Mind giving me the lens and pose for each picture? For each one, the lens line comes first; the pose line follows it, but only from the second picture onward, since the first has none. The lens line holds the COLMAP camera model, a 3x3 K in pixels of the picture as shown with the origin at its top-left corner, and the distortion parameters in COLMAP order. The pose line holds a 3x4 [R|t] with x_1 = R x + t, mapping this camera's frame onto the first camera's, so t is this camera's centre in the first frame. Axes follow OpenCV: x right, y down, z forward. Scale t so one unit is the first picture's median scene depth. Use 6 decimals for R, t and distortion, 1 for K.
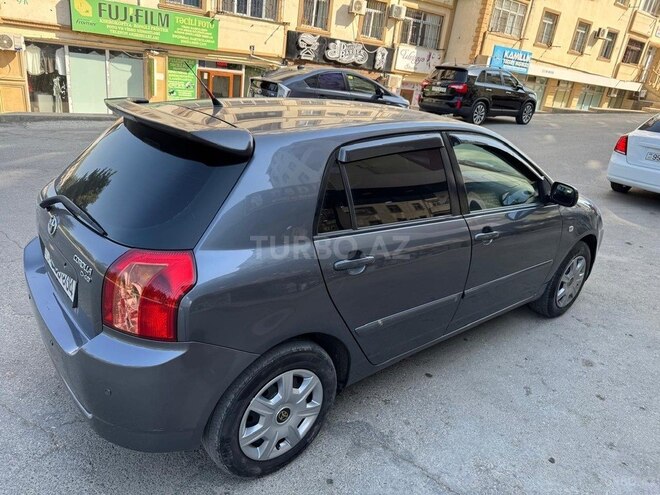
lens RADIAL K [[471.5, 0, 328.2], [0, 471.5, 249.1], [0, 0, 1]] dist [0.019302, -0.020951]
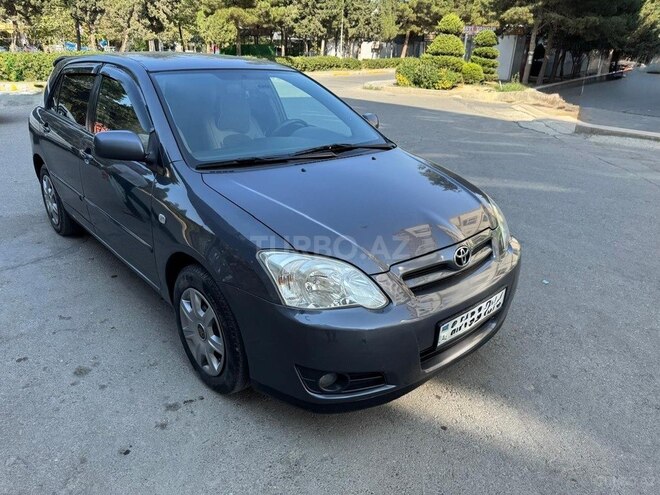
lens RADIAL K [[471.5, 0, 326.3], [0, 471.5, 248.9], [0, 0, 1]] dist [0.019302, -0.020951]
pose [[0.047278, 0.304961, -0.951191, 0.254888], [-0.387915, 0.883120, 0.263856, -0.058917], [0.920482, 0.356507, 0.160051, 0.242839]]
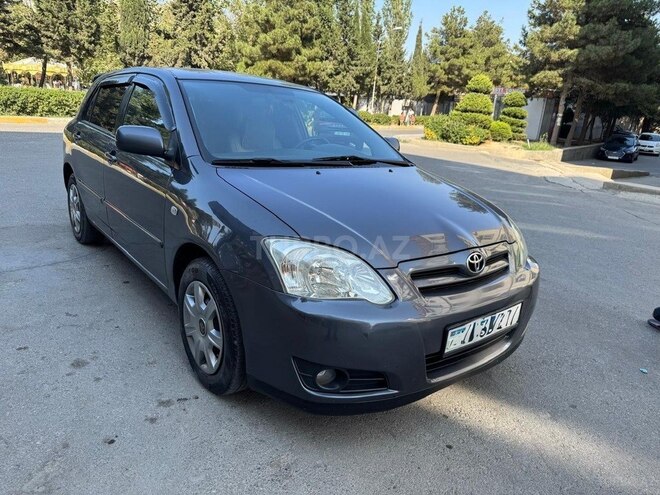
lens RADIAL K [[471.5, 0, 327.4], [0, 471.5, 251.6], [0, 0, 1]] dist [0.019302, -0.020951]
pose [[-0.012177, 0.208905, -0.977860, 0.255701], [-0.433323, 0.880233, 0.193445, -0.046734], [0.901156, 0.426085, 0.079805, 0.252594]]
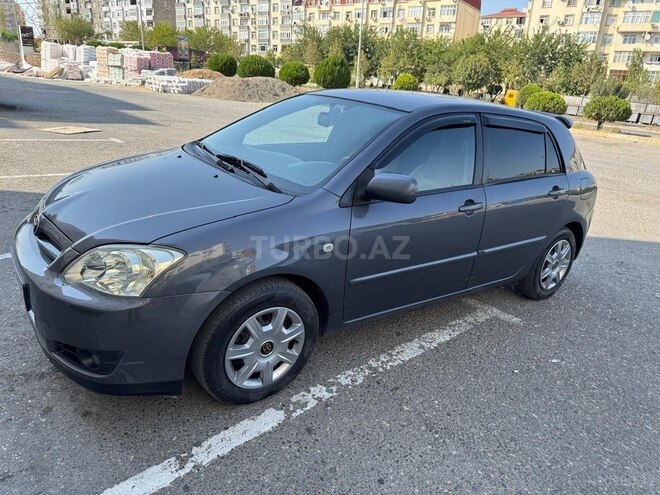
lens RADIAL K [[471.5, 0, 328.0], [0, 471.5, 248.0], [0, 0, 1]] dist [0.019302, -0.020951]
pose [[-0.980851, -0.194135, -0.015581, 0.041873], [-0.156159, 0.736122, 0.658588, -0.142360], [-0.116385, 0.648410, -0.752342, 0.405667]]
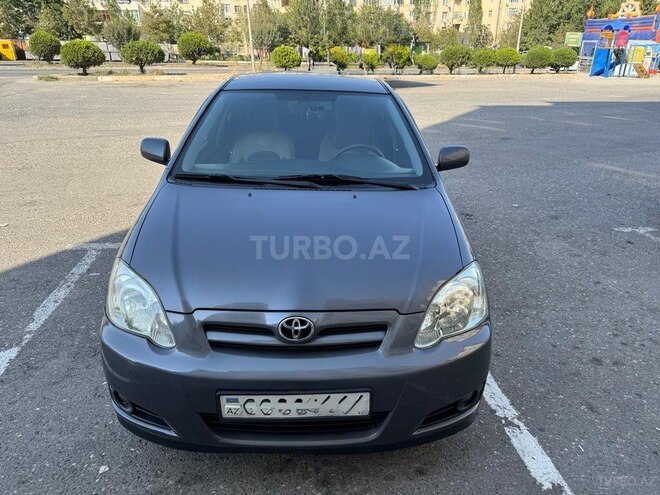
lens RADIAL K [[471.5, 0, 332.7], [0, 471.5, 248.0], [0, 0, 1]] dist [0.019302, -0.020951]
pose [[-0.605036, 0.210187, -0.767953, 0.204734], [-0.356783, 0.790693, 0.497505, -0.108838], [0.711784, 0.575001, -0.403406, 0.339805]]
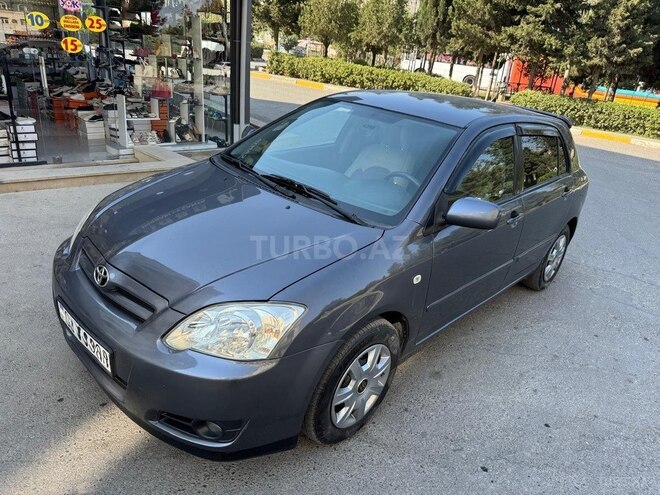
lens RADIAL K [[471.5, 0, 328.1], [0, 471.5, 249.7], [0, 0, 1]] dist [0.019302, -0.020951]
pose [[-0.971052, -0.135800, -0.196509, 0.096305], [-0.234729, 0.694972, 0.679644, -0.144416], [0.044273, 0.706097, -0.706730, 0.389889]]
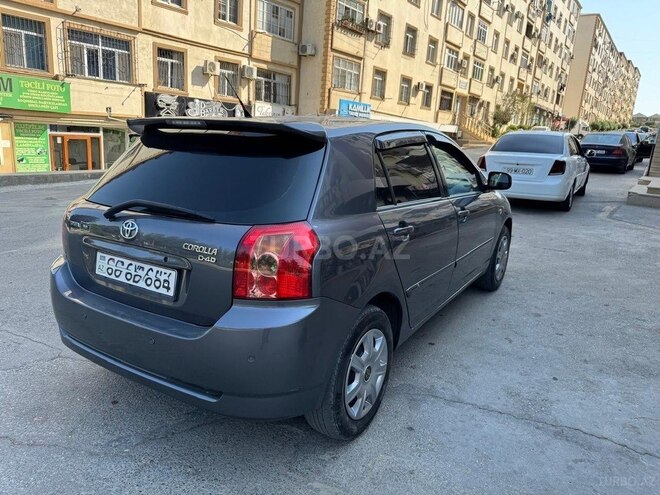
lens RADIAL K [[471.5, 0, 328.7], [0, 471.5, 249.1], [0, 0, 1]] dist [0.019302, -0.020951]
pose [[0.948124, -0.131921, 0.289238, -0.061843], [0.164316, 0.982235, -0.090633, 0.019775], [-0.272144, 0.133457, 0.952957, -0.009858]]
